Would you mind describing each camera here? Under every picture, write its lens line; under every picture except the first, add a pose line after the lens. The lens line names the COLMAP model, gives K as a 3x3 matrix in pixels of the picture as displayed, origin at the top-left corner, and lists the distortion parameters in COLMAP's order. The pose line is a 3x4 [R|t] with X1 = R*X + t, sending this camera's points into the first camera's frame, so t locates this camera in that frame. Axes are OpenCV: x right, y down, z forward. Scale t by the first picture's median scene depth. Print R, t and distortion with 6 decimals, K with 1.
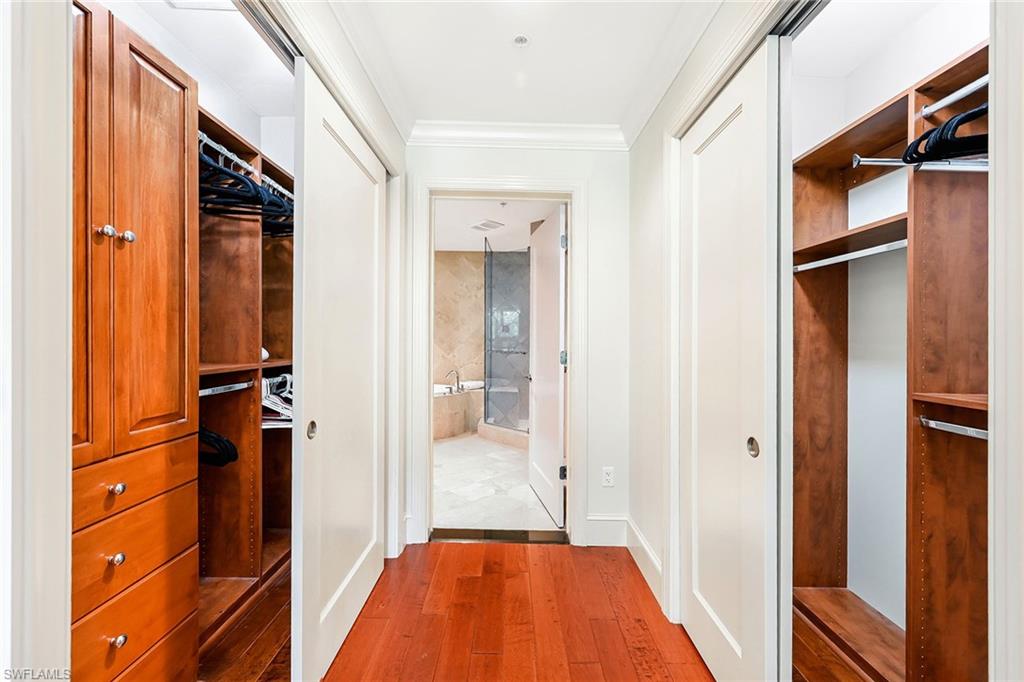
lens RADIAL K [[409.1, 0, 512.6], [0, 409.1, 337.4], [0, 0, 1]] dist [0.001105, 0.000271]
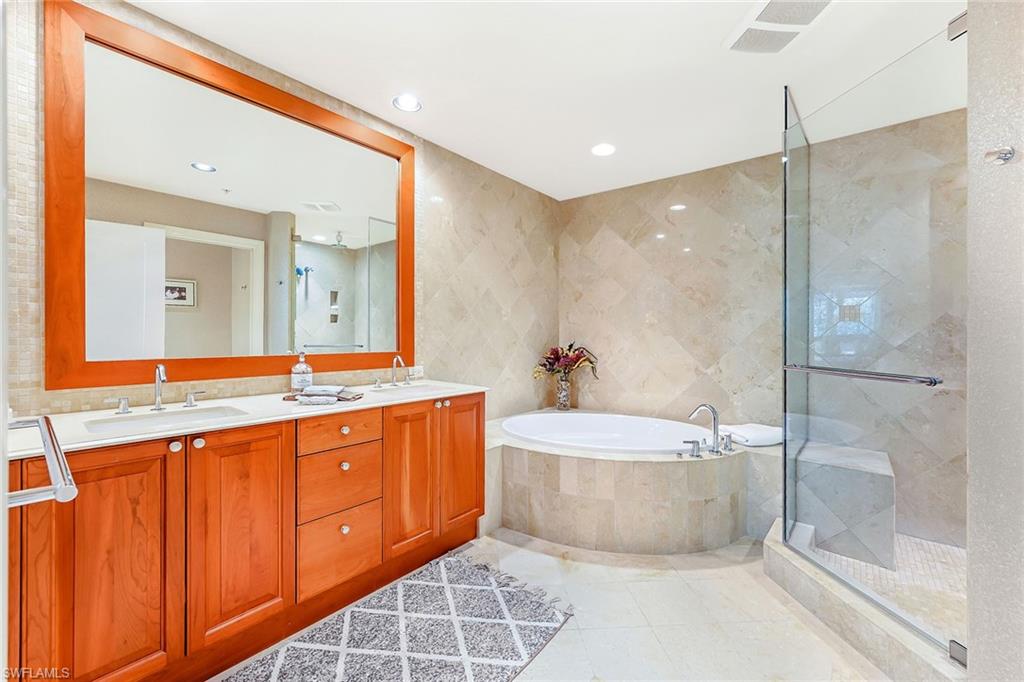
lens RADIAL K [[409.1, 0, 516.8], [0, 409.1, 334.5], [0, 0, 1]] dist [0.001105, 0.000271]
pose [[0.769082, -0.001918, -0.639147, -0.010509], [-0.000982, 0.999991, -0.004182, 0.003764], [0.639149, 0.003844, 0.769073, 0.481356]]
